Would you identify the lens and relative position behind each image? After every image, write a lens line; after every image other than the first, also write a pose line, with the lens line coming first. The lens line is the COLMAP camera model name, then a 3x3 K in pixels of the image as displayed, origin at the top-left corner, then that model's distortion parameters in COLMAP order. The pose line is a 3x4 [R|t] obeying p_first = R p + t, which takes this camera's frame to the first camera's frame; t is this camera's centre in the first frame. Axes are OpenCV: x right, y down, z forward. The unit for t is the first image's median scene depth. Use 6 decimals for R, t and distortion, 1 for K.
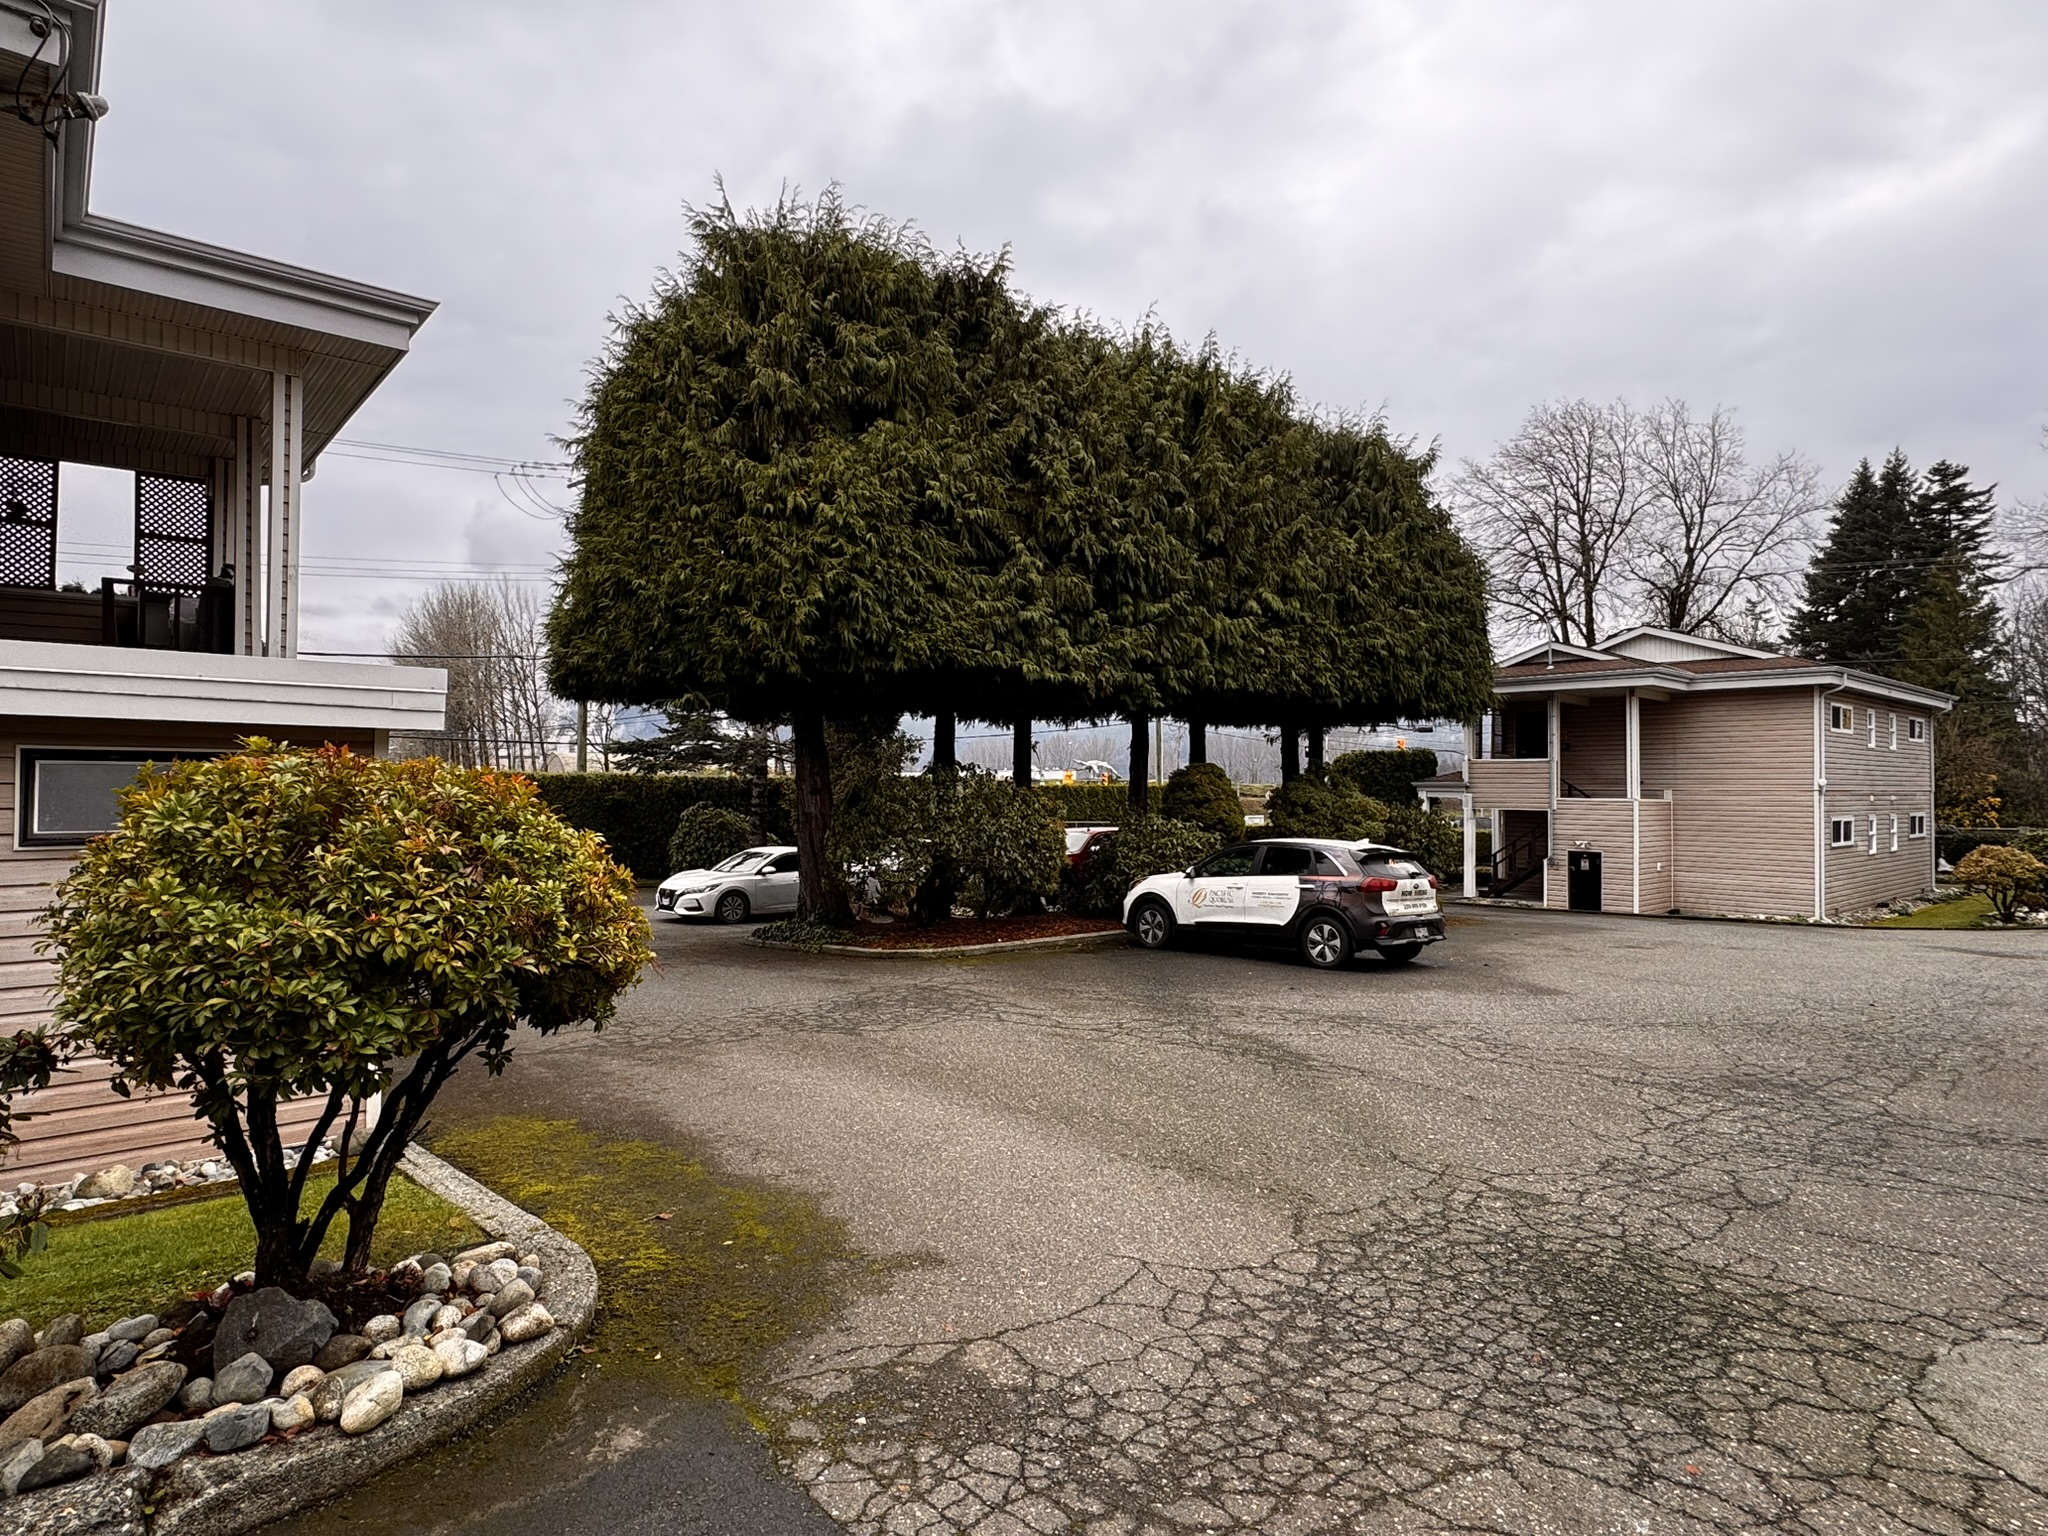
lens RADIAL K [[1134.3, 0, 1026.4], [0, 1134.3, 768.7], [0, 0, 1]] dist [-0.001422, -0.000039]
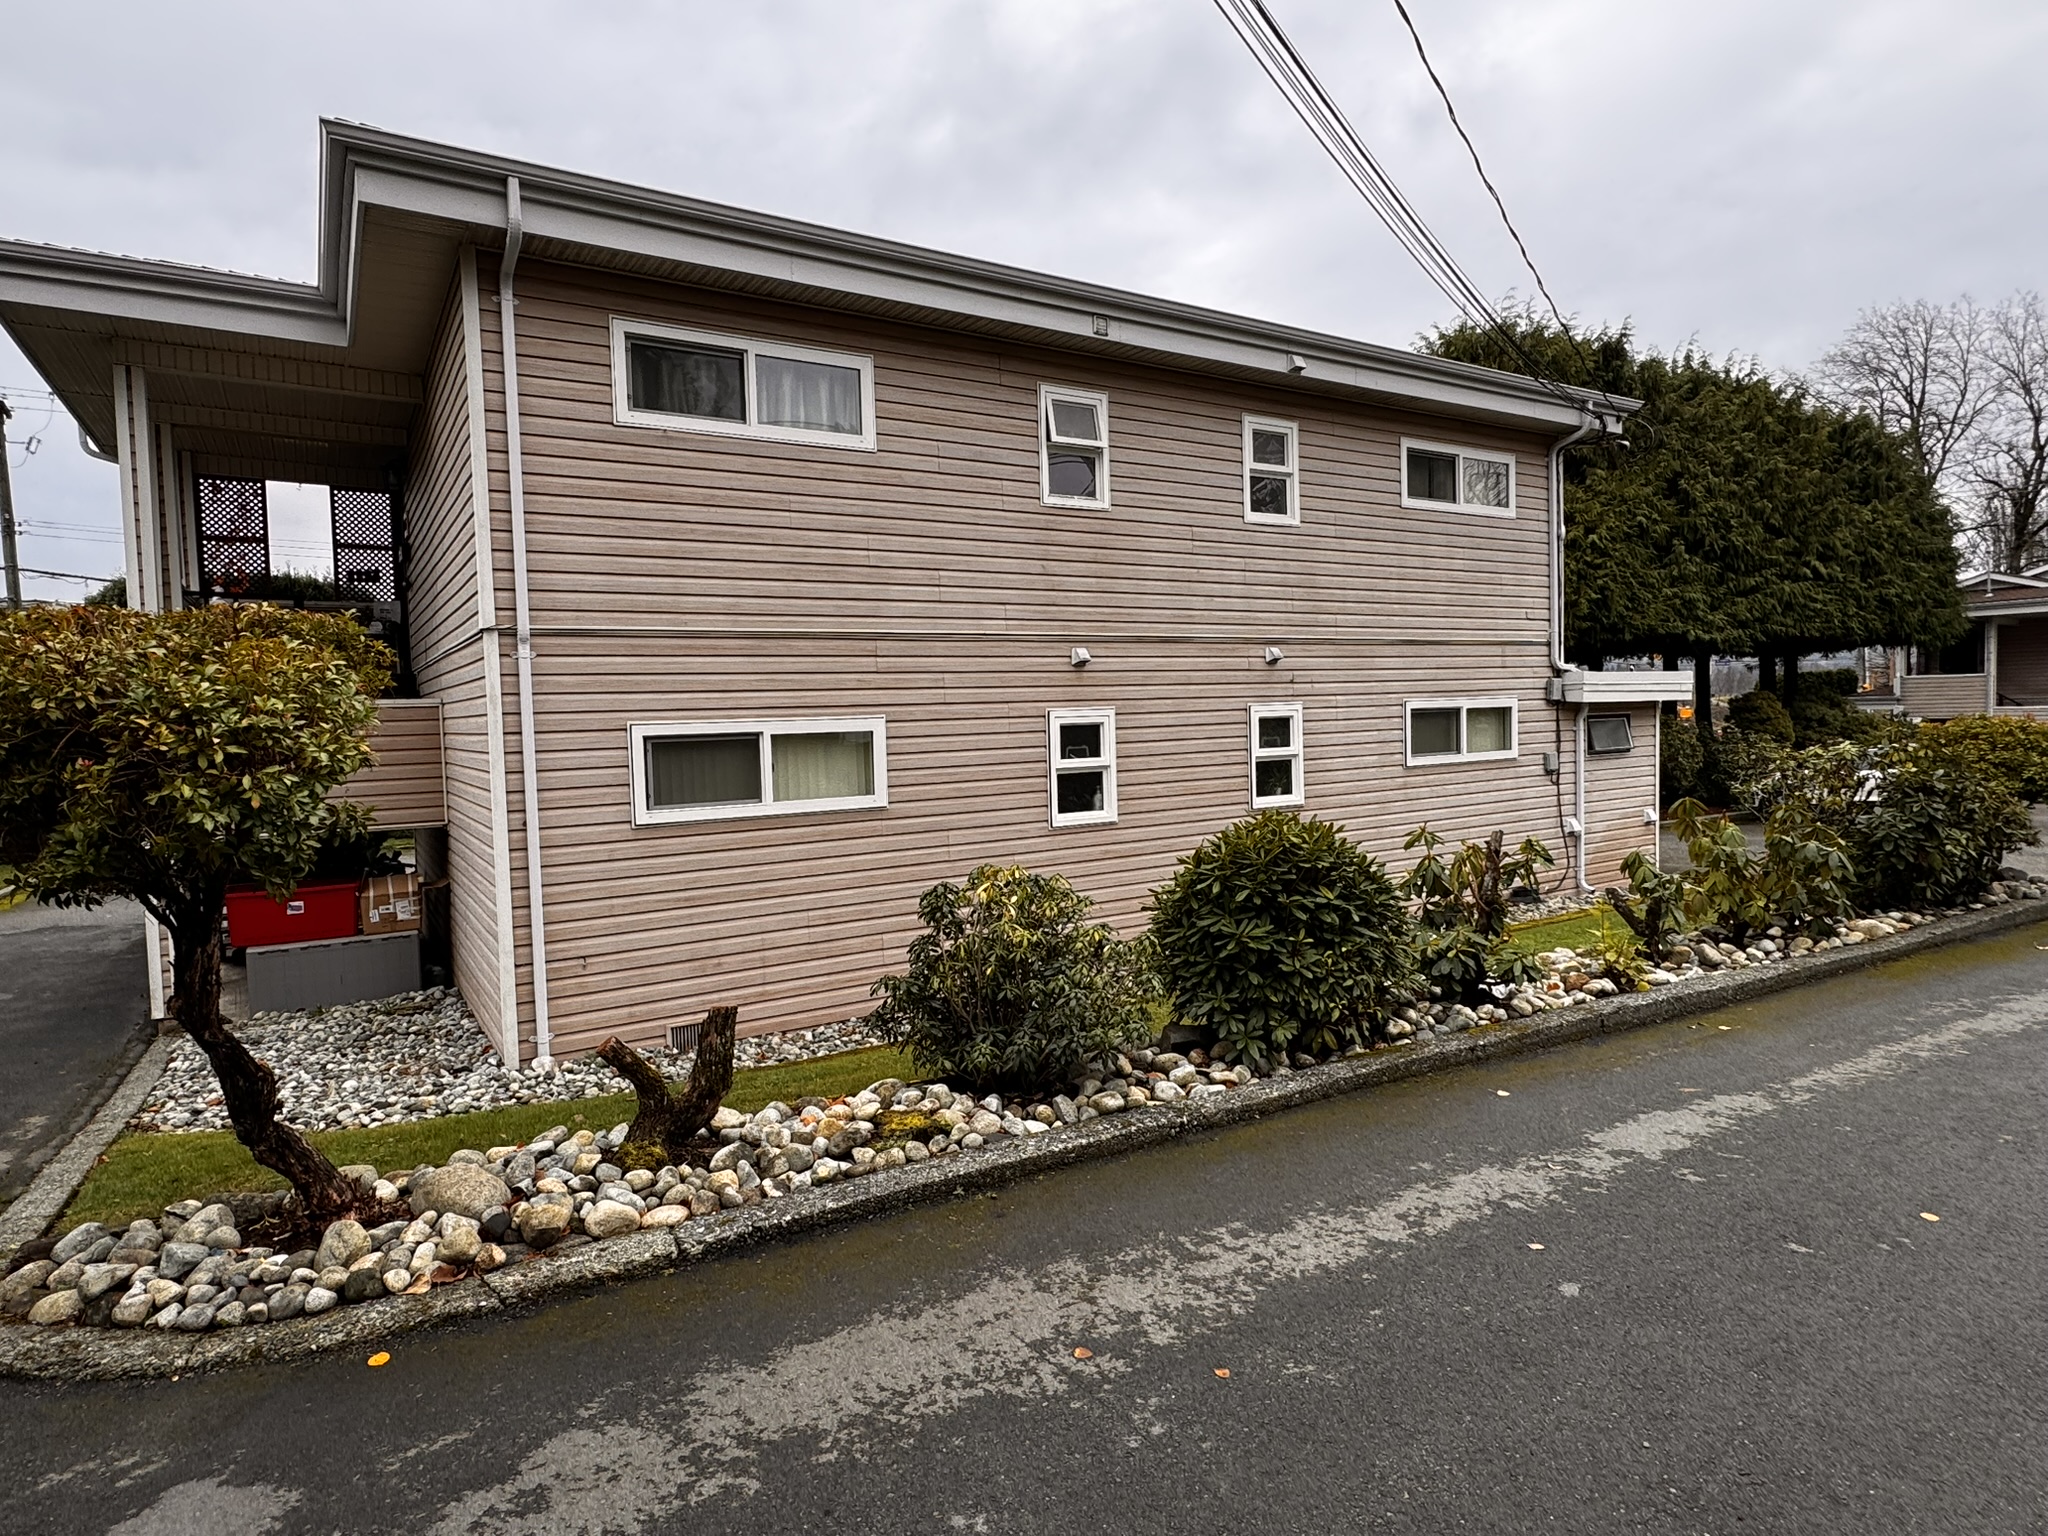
lens RADIAL K [[1134.3, 0, 1021.3], [0, 1134.3, 766.5], [0, 0, 1]] dist [-0.001422, -0.000039]
pose [[0.986425, -0.023301, -0.162548, -0.367660], [0.033693, 0.997540, 0.061468, -0.021348], [0.160716, -0.066110, 0.984784, -0.347033]]
